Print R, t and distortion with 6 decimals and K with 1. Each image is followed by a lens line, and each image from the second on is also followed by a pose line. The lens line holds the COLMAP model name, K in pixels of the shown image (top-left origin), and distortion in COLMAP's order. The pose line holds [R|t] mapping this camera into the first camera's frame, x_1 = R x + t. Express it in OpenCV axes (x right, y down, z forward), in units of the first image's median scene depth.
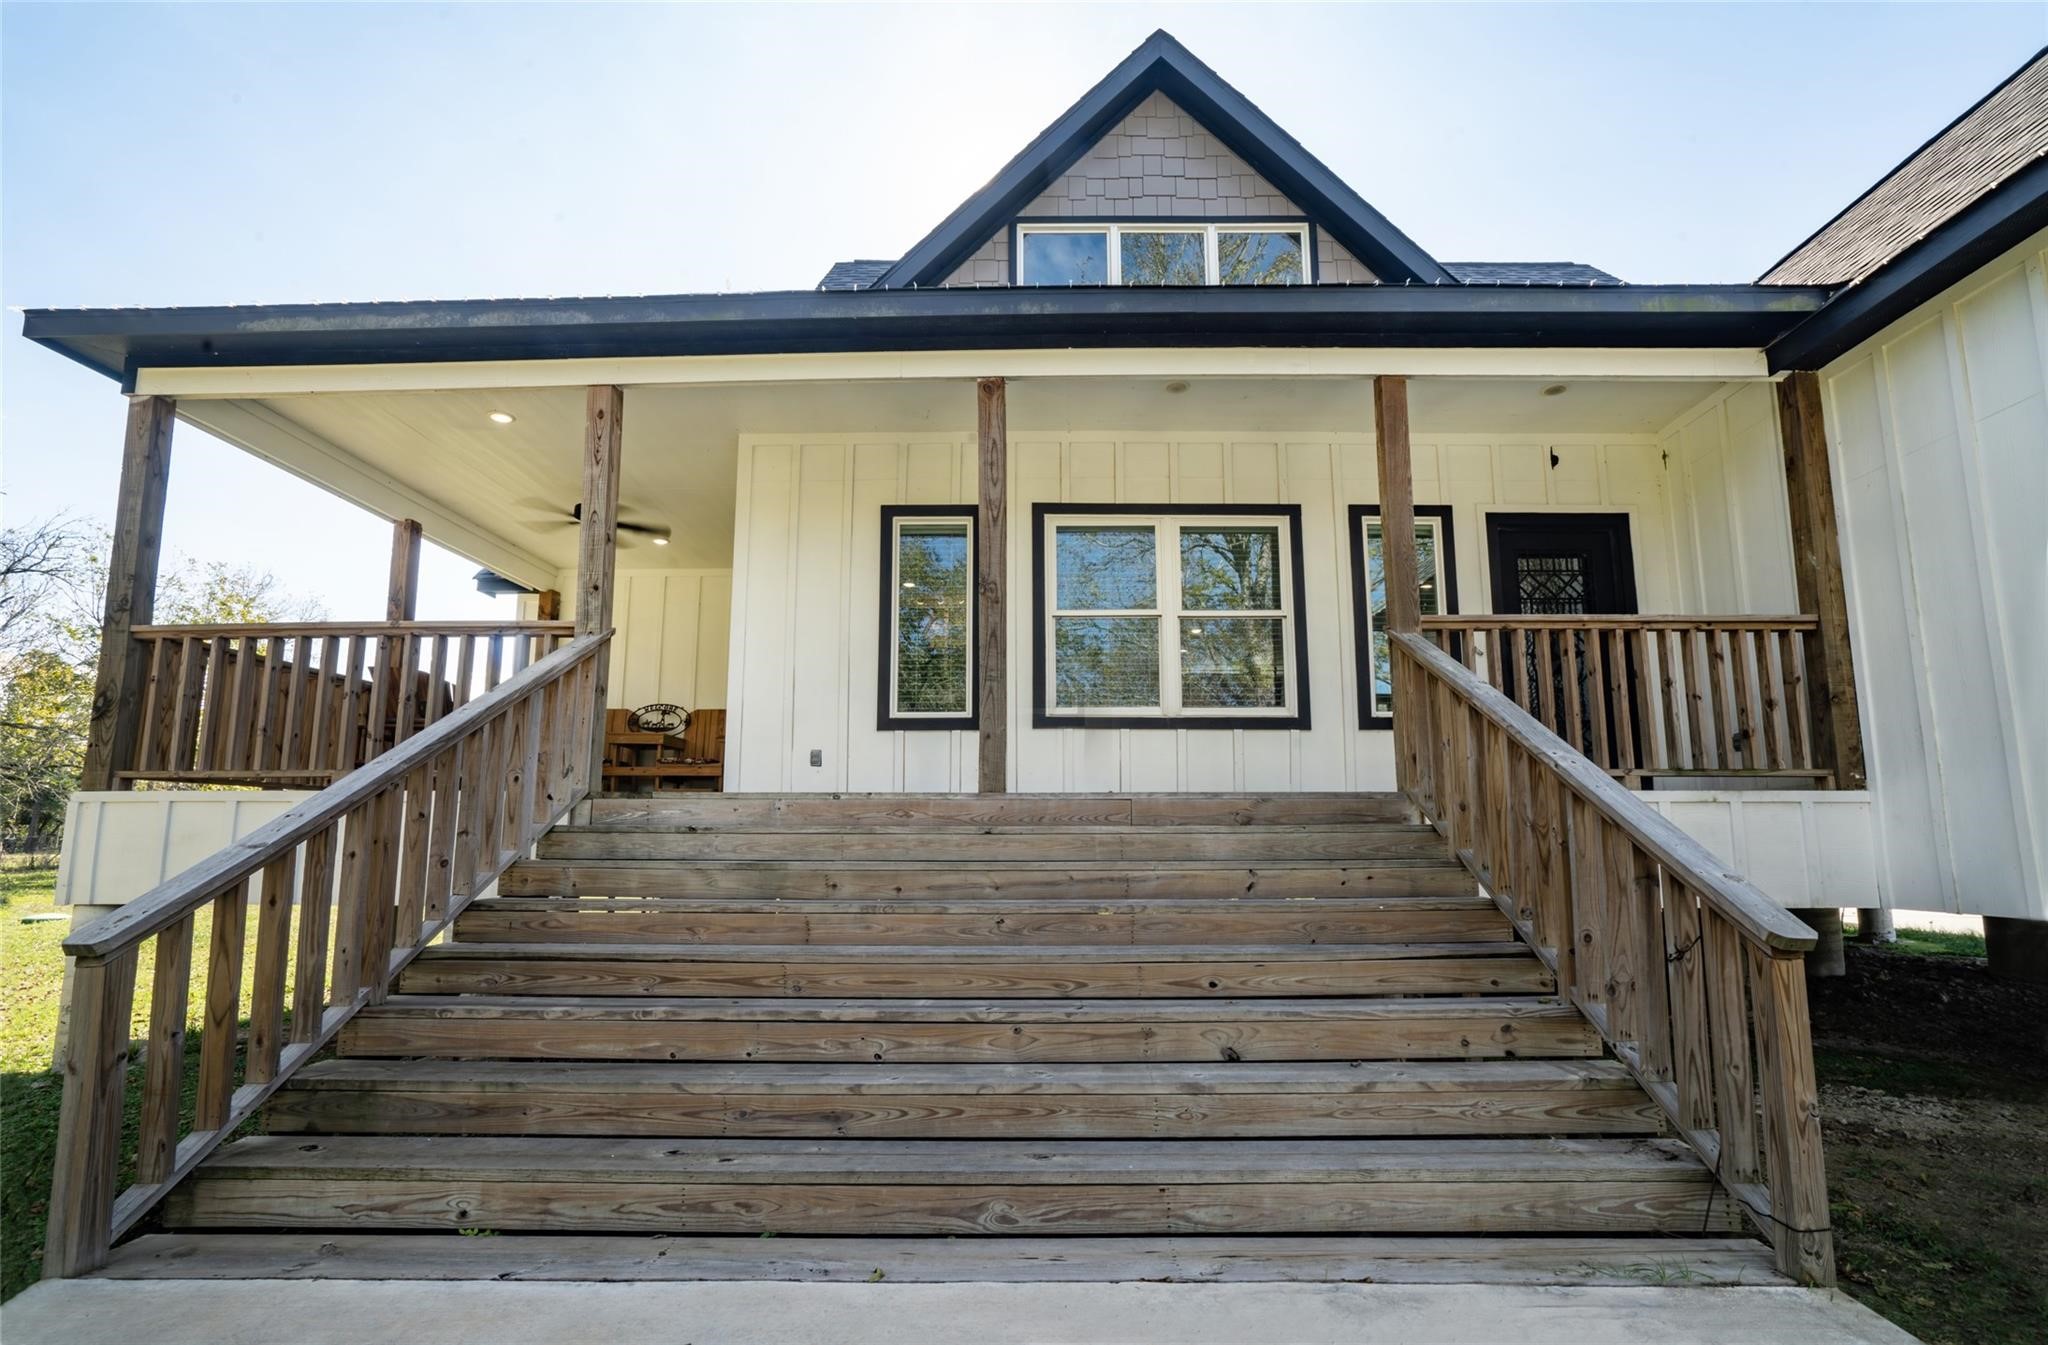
lens RADIAL K [[1065.2, 0, 1022.6], [0, 1065.2, 677.5], [0, 0, 1]] dist [-0.030992, -0.000380]
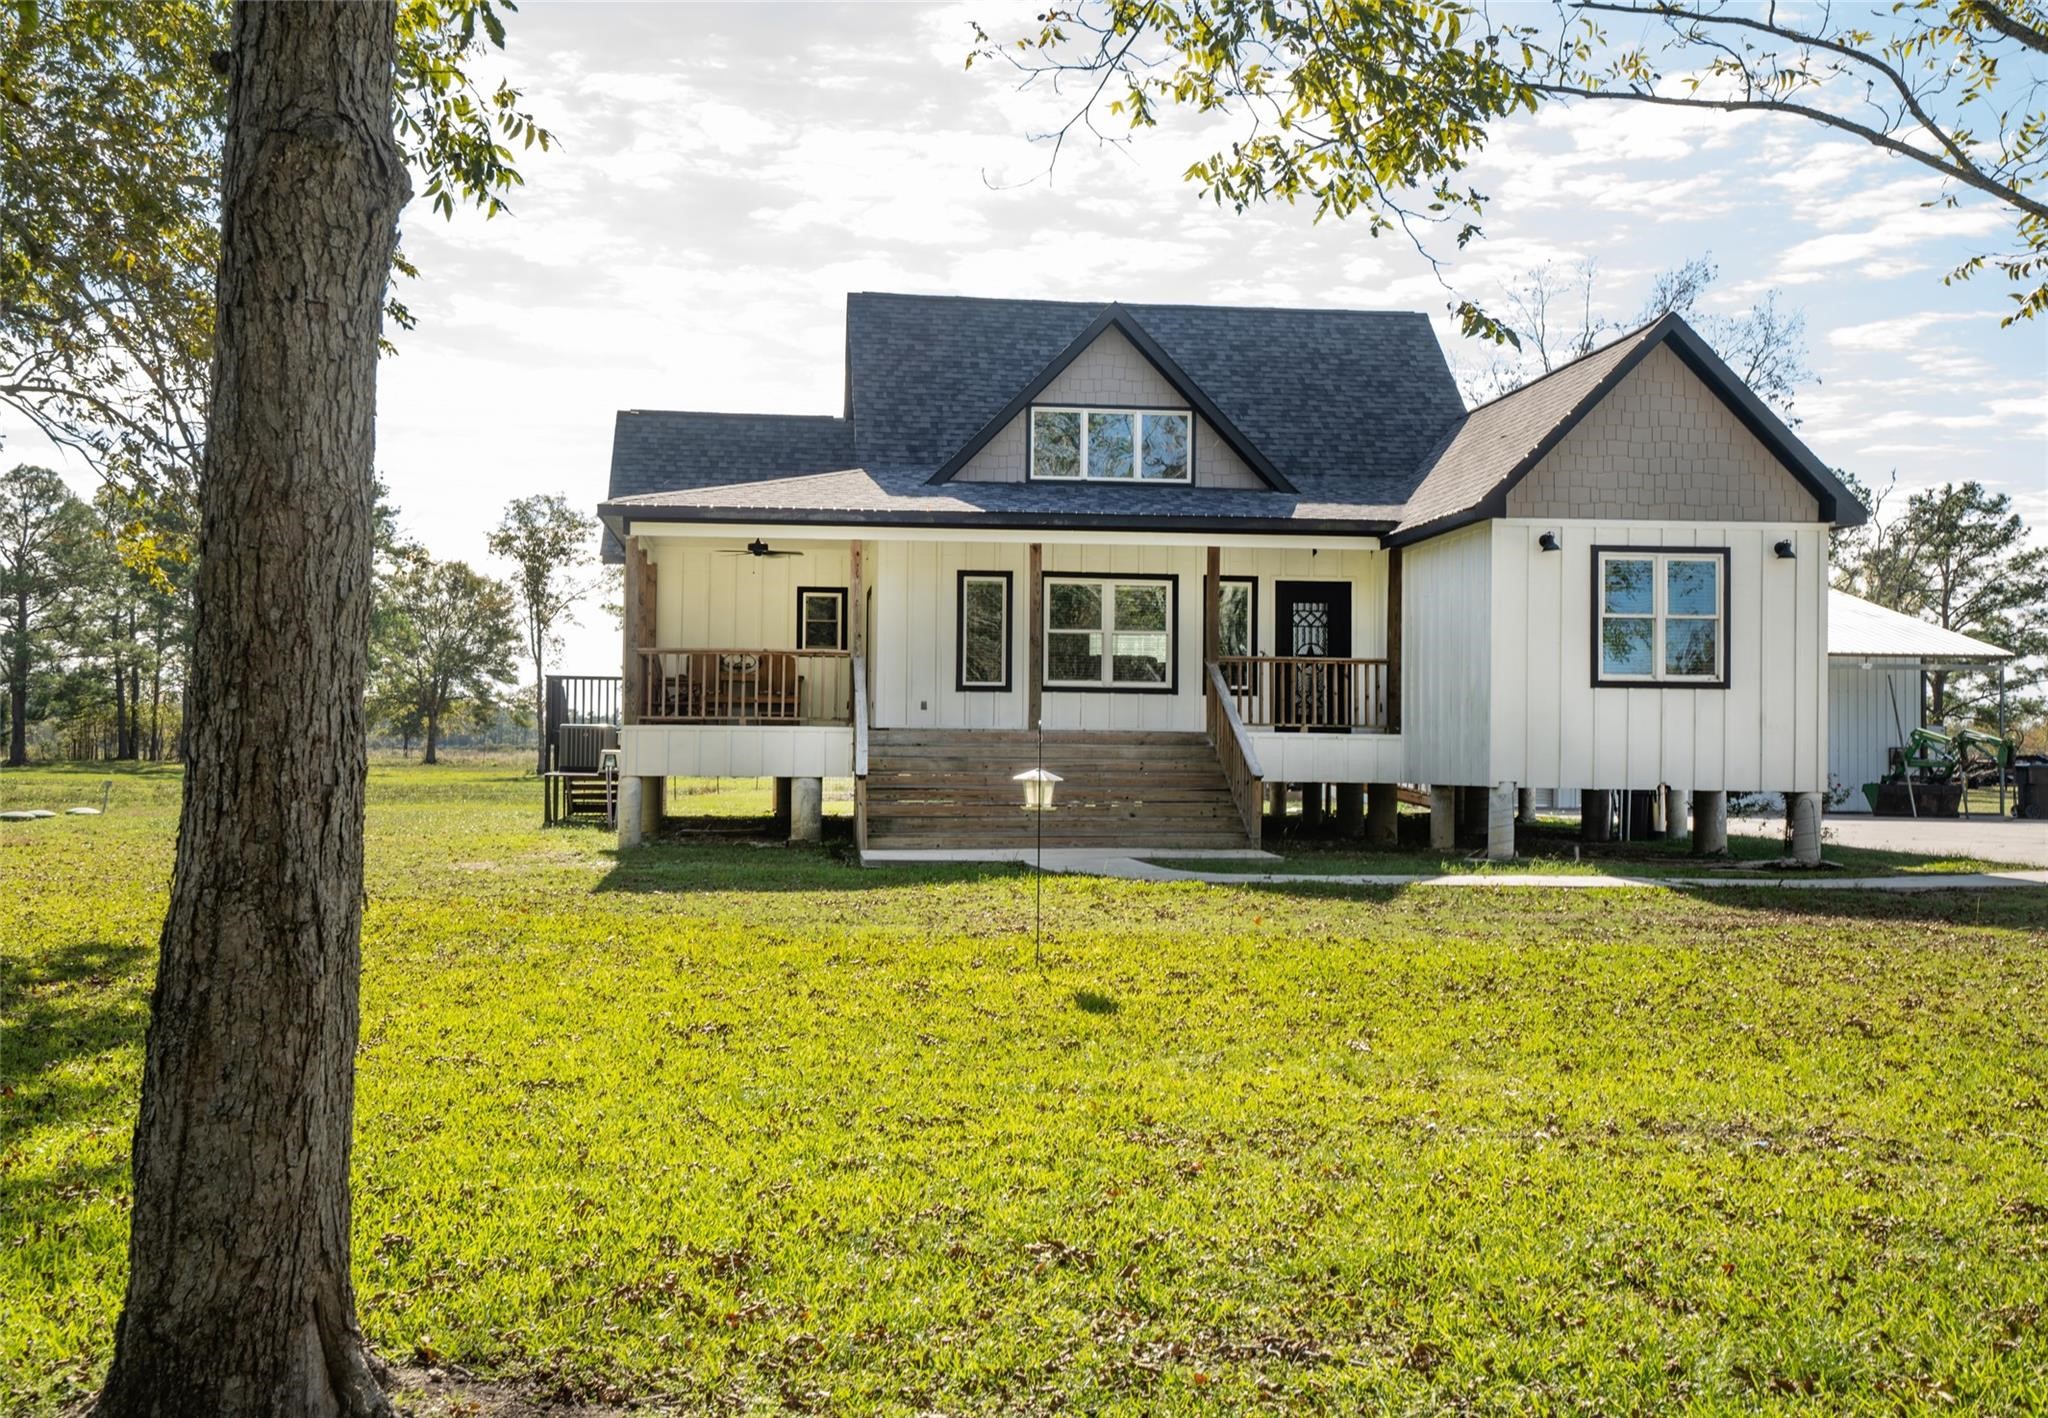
lens RADIAL K [[2153.4, 0, 1024.8], [0, 2153.4, 711.3], [0, 0, 1]] dist [0.002886, 0.000000]
pose [[0.989857, 0.012788, 0.141492, -0.555892], [-0.032108, 0.990309, 0.135117, -0.437845], [-0.138393, -0.138290, 0.980675, -2.791358]]
